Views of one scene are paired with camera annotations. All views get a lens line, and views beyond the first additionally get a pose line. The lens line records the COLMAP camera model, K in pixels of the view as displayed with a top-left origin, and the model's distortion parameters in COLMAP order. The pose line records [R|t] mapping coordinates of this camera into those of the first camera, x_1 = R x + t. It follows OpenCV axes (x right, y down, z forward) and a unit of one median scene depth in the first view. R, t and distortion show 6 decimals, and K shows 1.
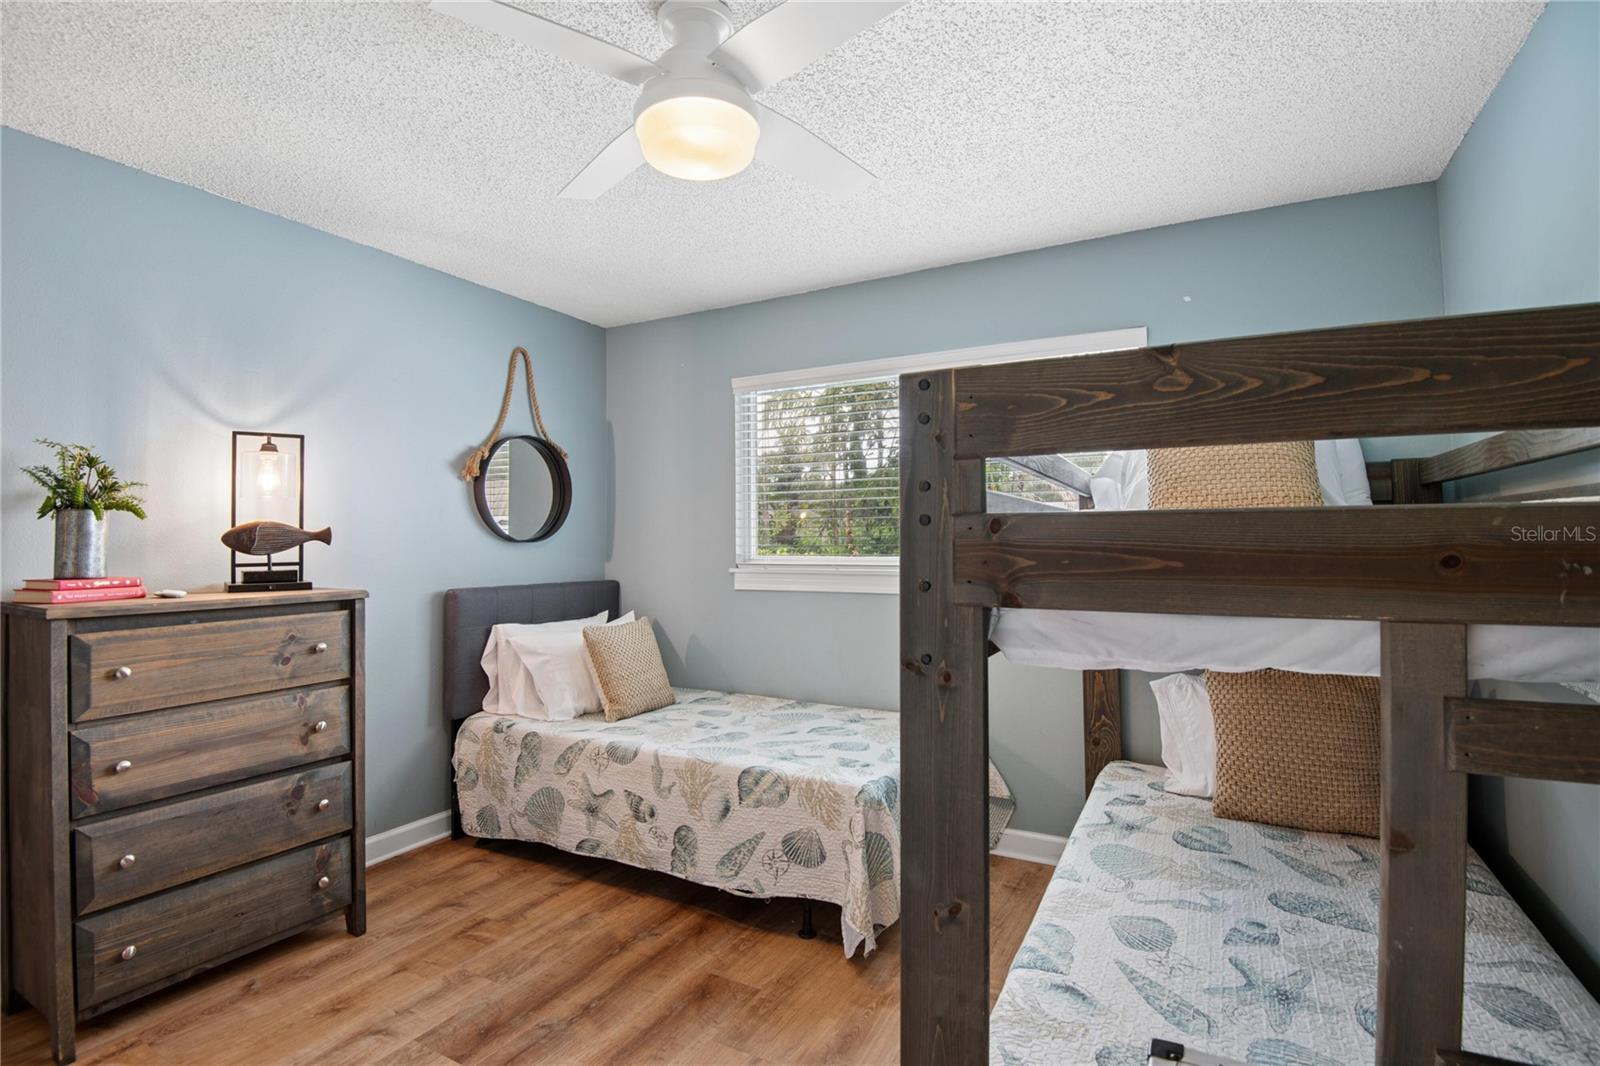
lens RADIAL K [[744.8, 0, 802.9], [0, 744.8, 521.9], [0, 0, 1]] dist [-0.017941, -0.000843]
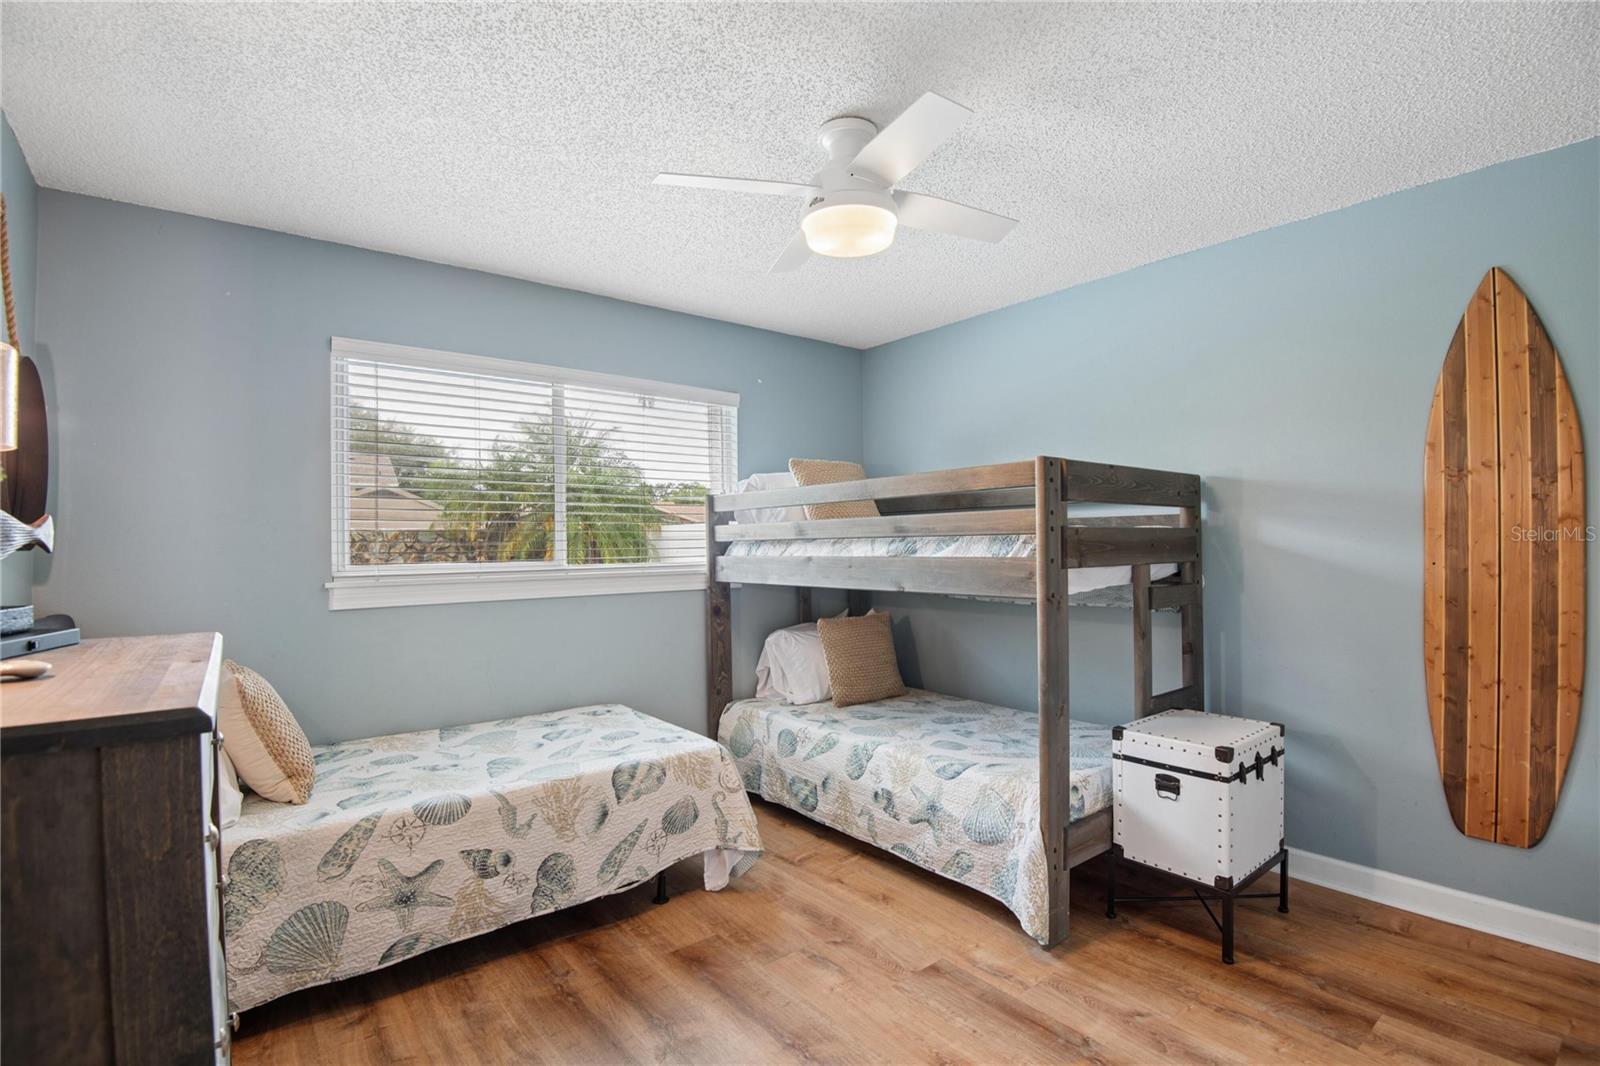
lens RADIAL K [[745.1, 0, 803.6], [0, 745.1, 539.9], [0, 0, 1]] dist [-0.016356, -0.021677]
pose [[0.391557, 0.002840, 0.920149, -0.902924], [-0.013181, 0.999910, 0.002523, 0.014380], [-0.920059, -0.013117, 0.391560, 0.370122]]
